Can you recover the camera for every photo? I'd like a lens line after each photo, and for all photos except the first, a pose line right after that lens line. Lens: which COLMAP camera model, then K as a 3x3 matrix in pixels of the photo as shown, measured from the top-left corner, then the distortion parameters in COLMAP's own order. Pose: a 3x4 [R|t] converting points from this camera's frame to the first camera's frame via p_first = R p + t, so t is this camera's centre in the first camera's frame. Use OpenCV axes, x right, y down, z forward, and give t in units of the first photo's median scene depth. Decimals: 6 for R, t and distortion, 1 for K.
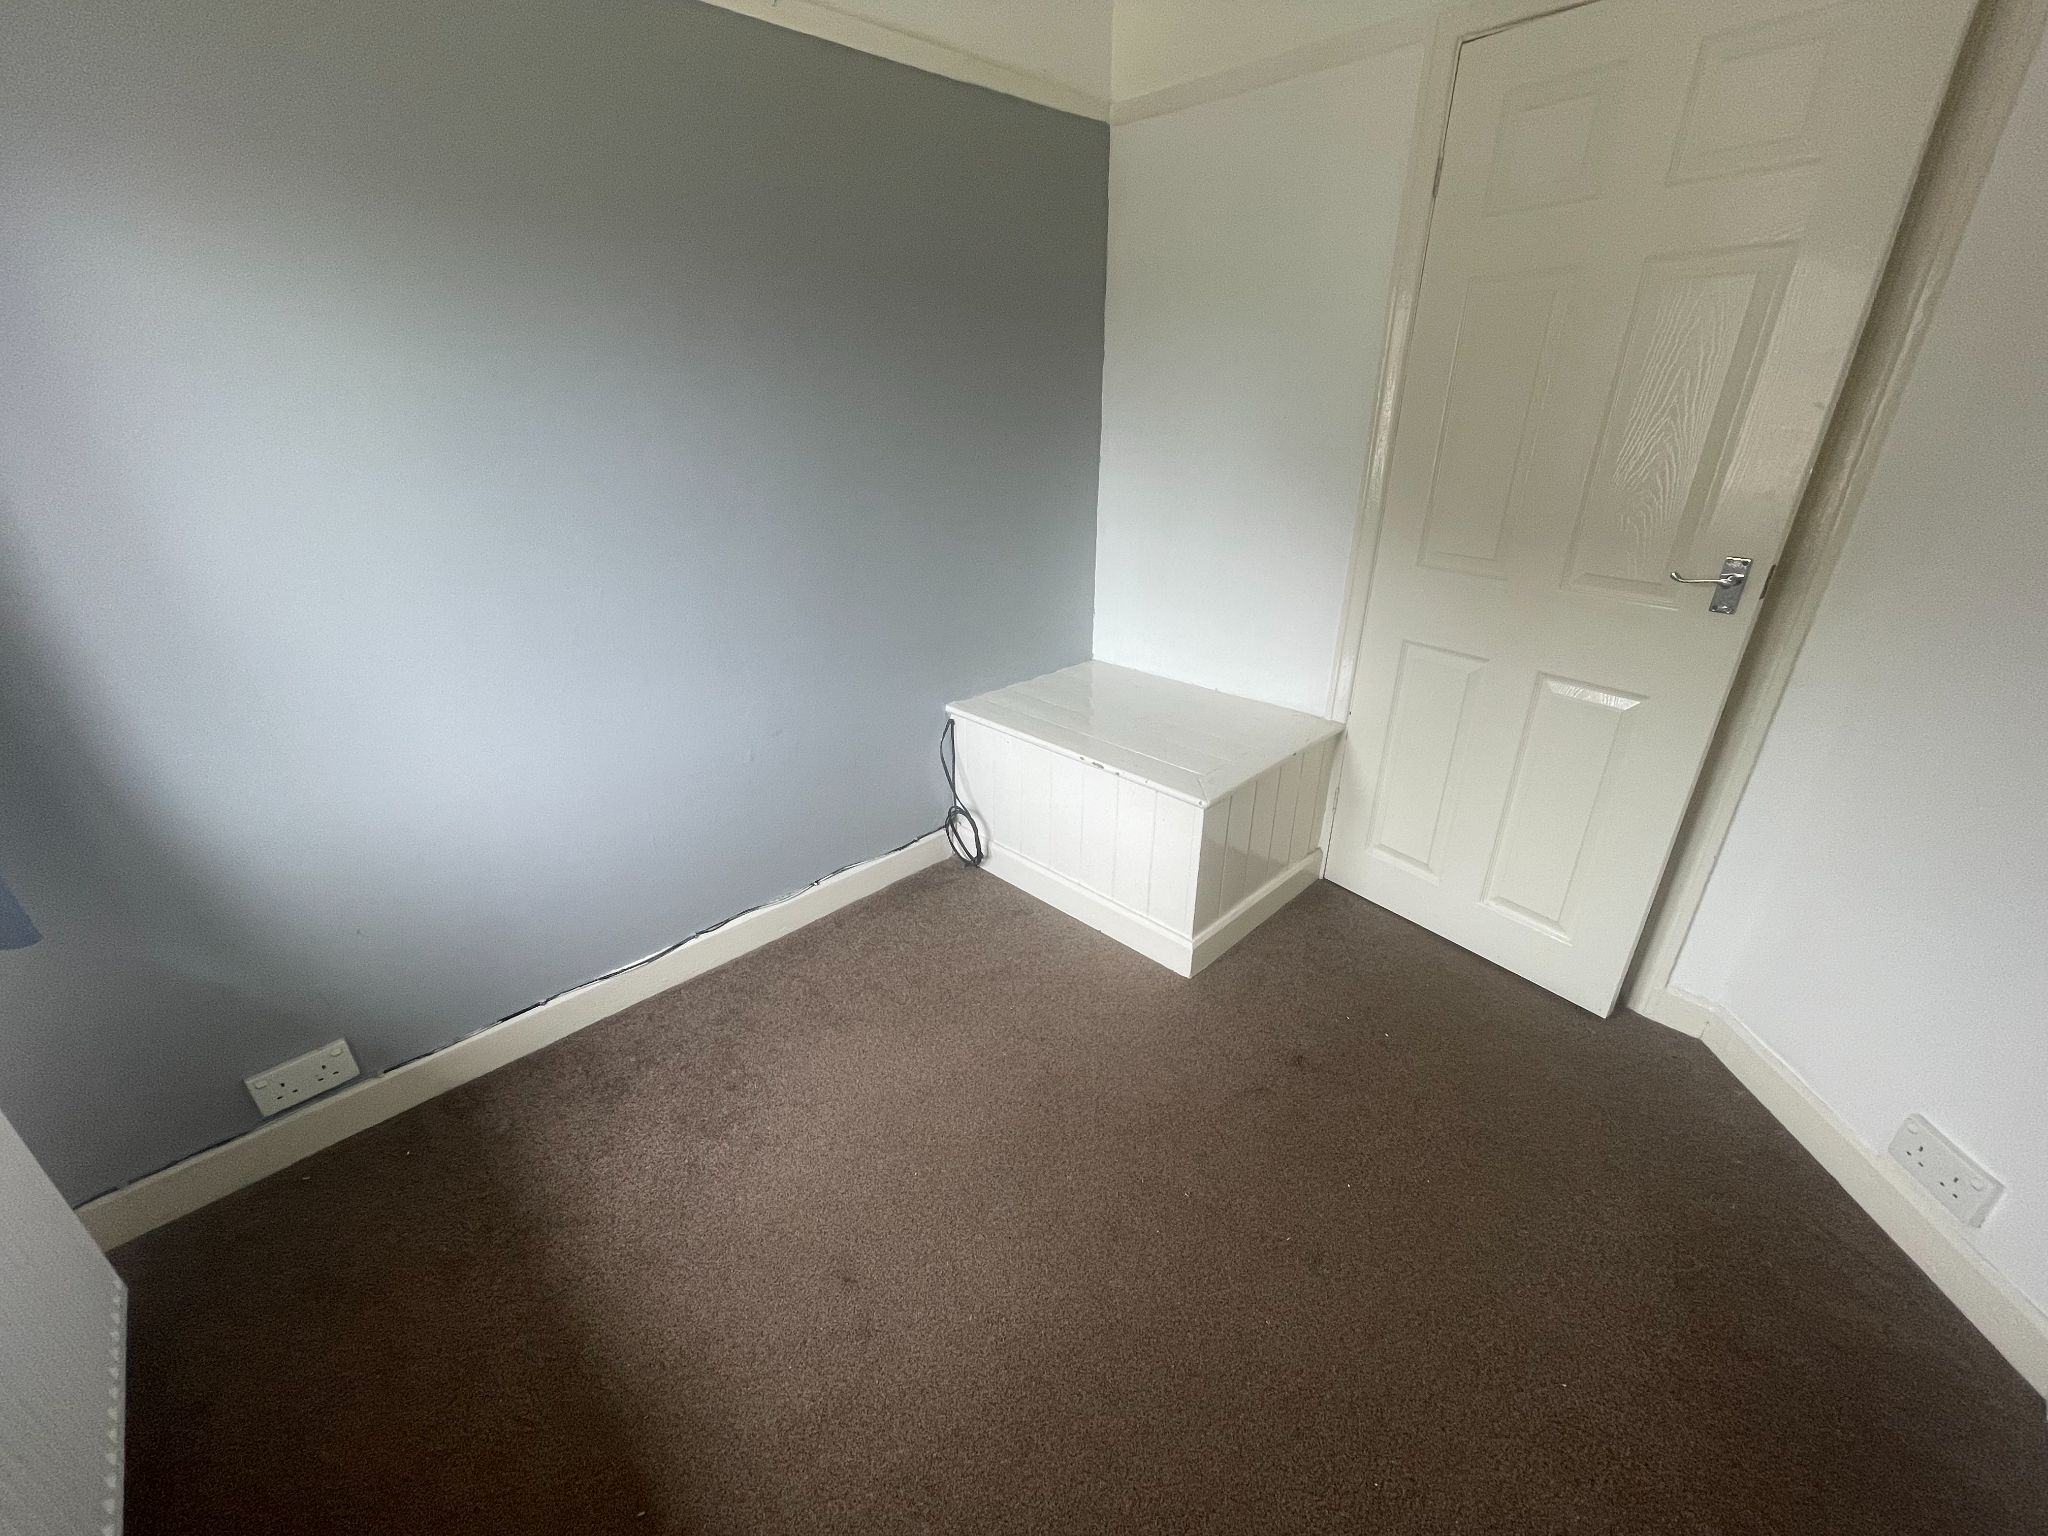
lens RADIAL K [[837.7, 0, 1022.7], [0, 837.7, 759.0], [0, 0, 1]] dist [0.001099, -0.000243]
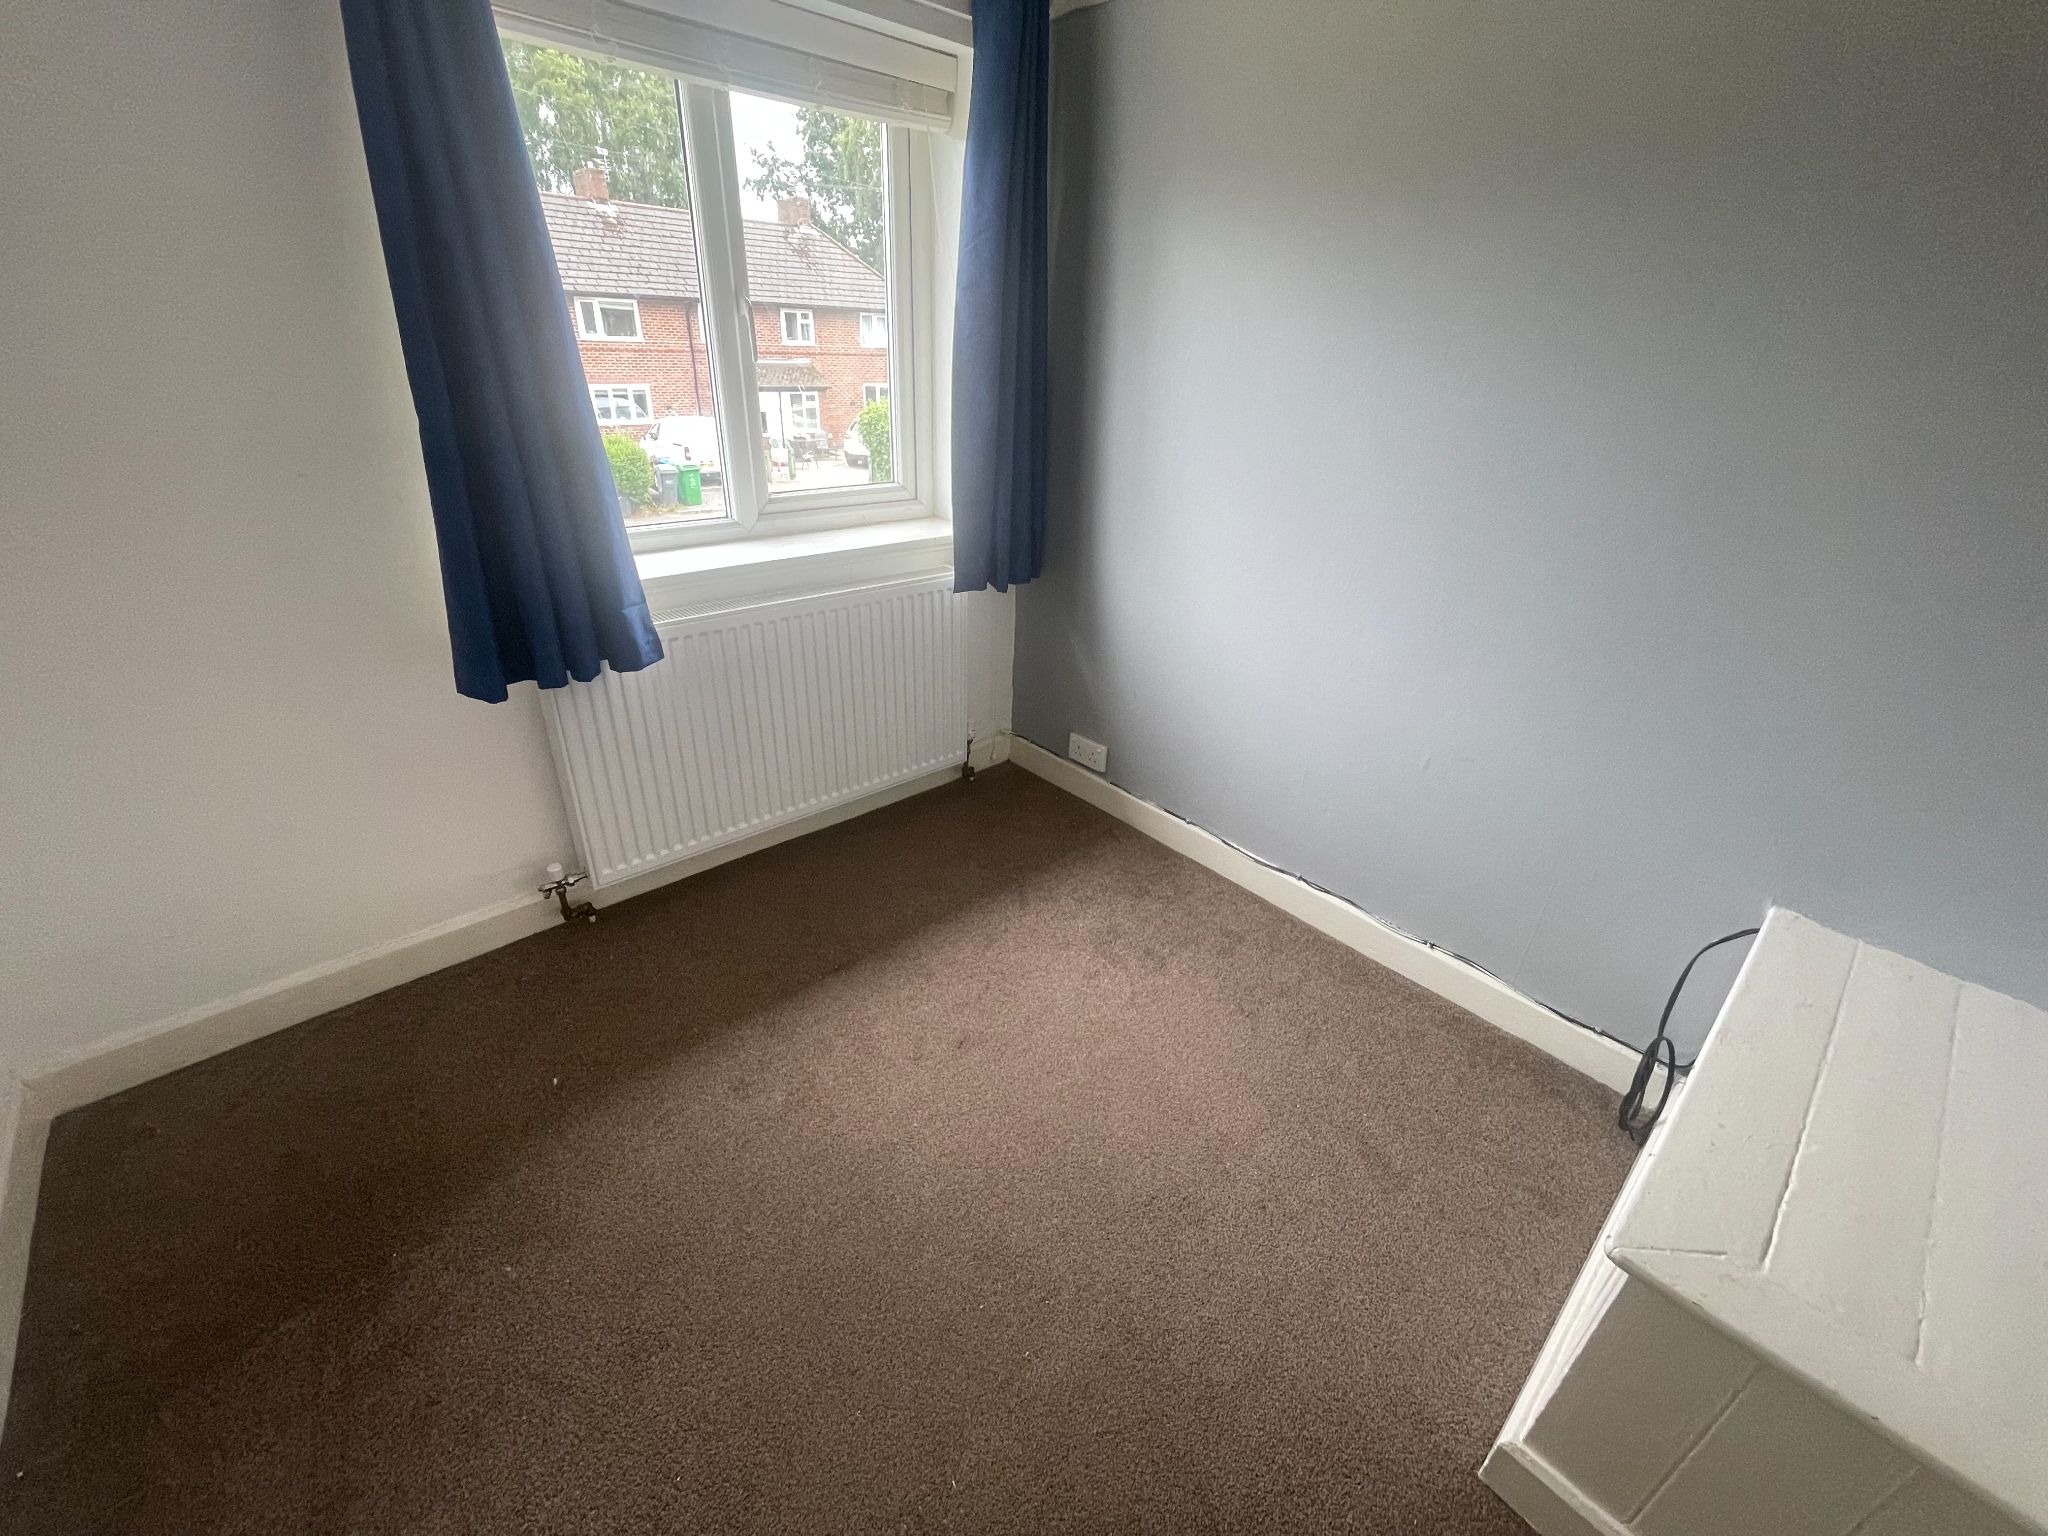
lens RADIAL K [[837.7, 0, 1022.7], [0, 837.7, 759.0], [0, 0, 1]] dist [0.001099, -0.000243]
pose [[-0.040772, 0.451897, -0.891138, 0.544864], [-0.439881, 0.792680, 0.422095, -0.218275], [0.897130, 0.409204, 0.166461, 0.532778]]
